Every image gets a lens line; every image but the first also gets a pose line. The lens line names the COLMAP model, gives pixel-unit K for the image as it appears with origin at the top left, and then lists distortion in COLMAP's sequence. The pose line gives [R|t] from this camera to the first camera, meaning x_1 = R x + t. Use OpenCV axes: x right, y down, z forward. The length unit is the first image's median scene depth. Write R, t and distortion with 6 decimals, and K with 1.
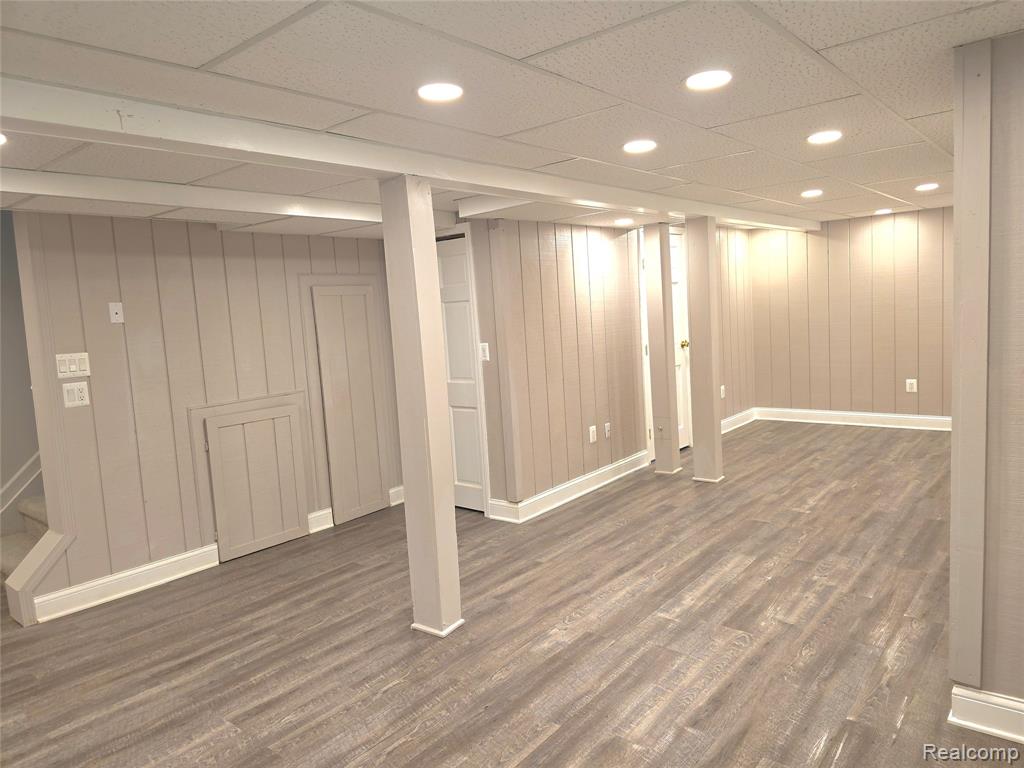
lens RADIAL K [[690.4, 0, 513.4], [0, 690.4, 378.4], [0, 0, 1]] dist [0.058459, -0.054872]
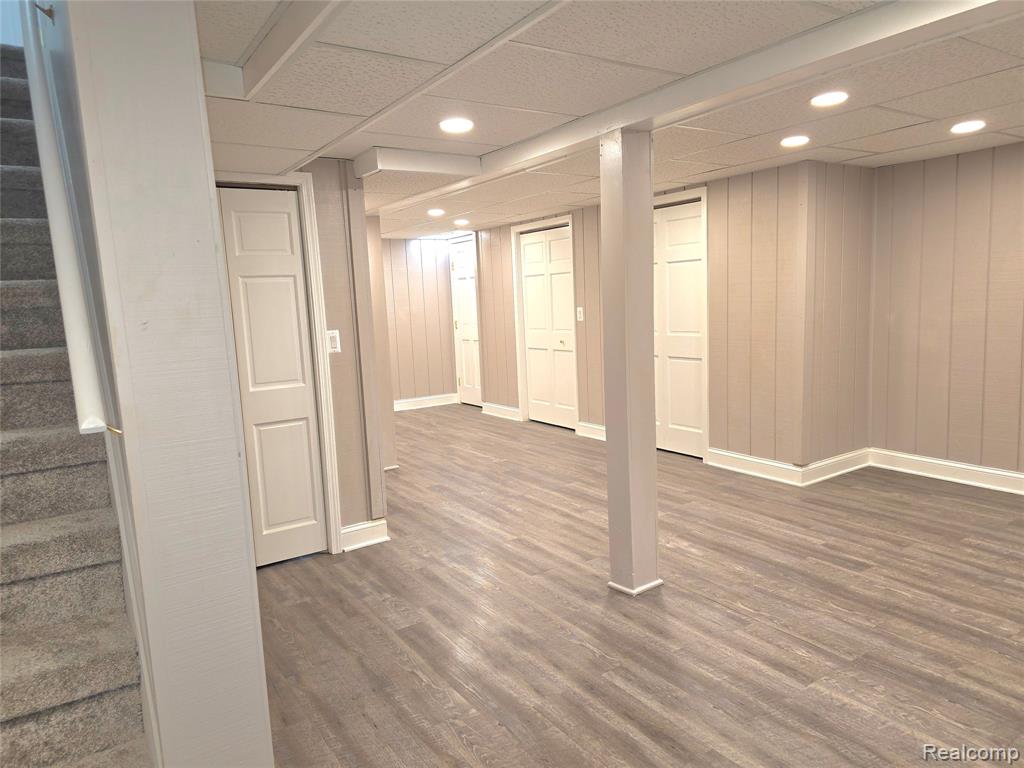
lens RADIAL K [[690.4, 0, 516.5], [0, 690.4, 387.1], [0, 0, 1]] dist [0.058459, -0.054872]
pose [[0.290529, -0.082864, 0.953271, -0.960488], [0.132200, 0.990165, 0.045780, 0.005869], [-0.947690, 0.112722, 0.298627, 0.736861]]
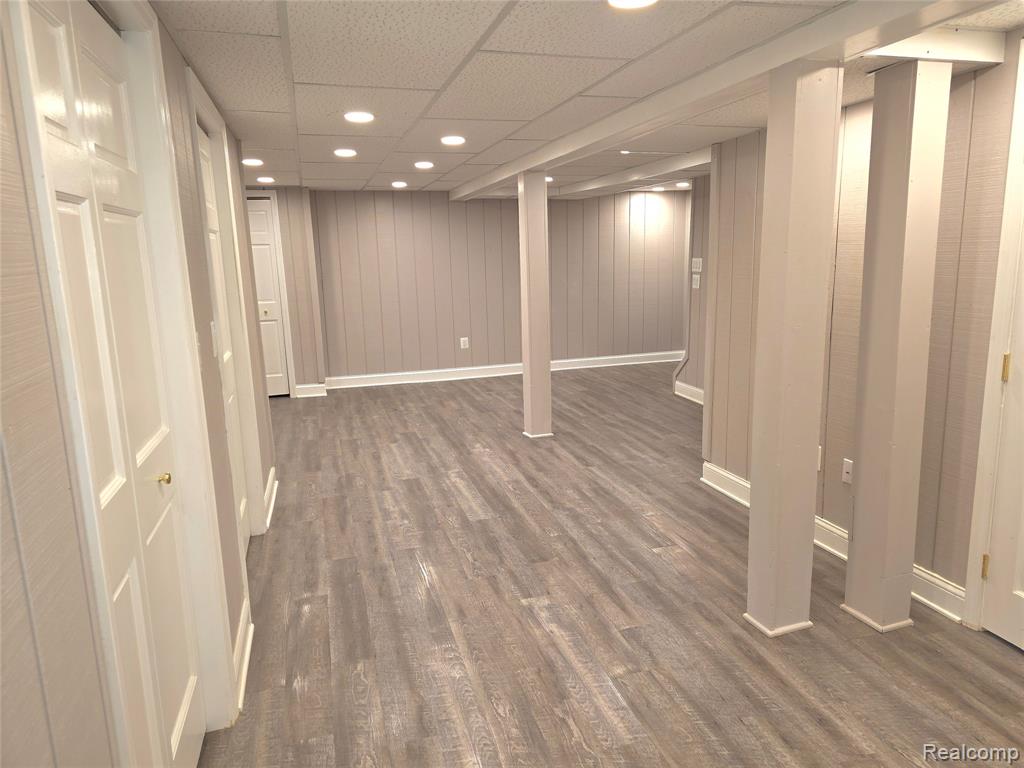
lens RADIAL K [[690.4, 0, 514.9], [0, 690.4, 384.4], [0, 0, 1]] dist [0.058459, -0.054872]
pose [[-0.556350, 0.228012, -0.799053, 1.118203], [-0.030524, 0.955359, 0.293867, -0.234941], [0.830387, 0.187883, -0.524554, 1.617958]]
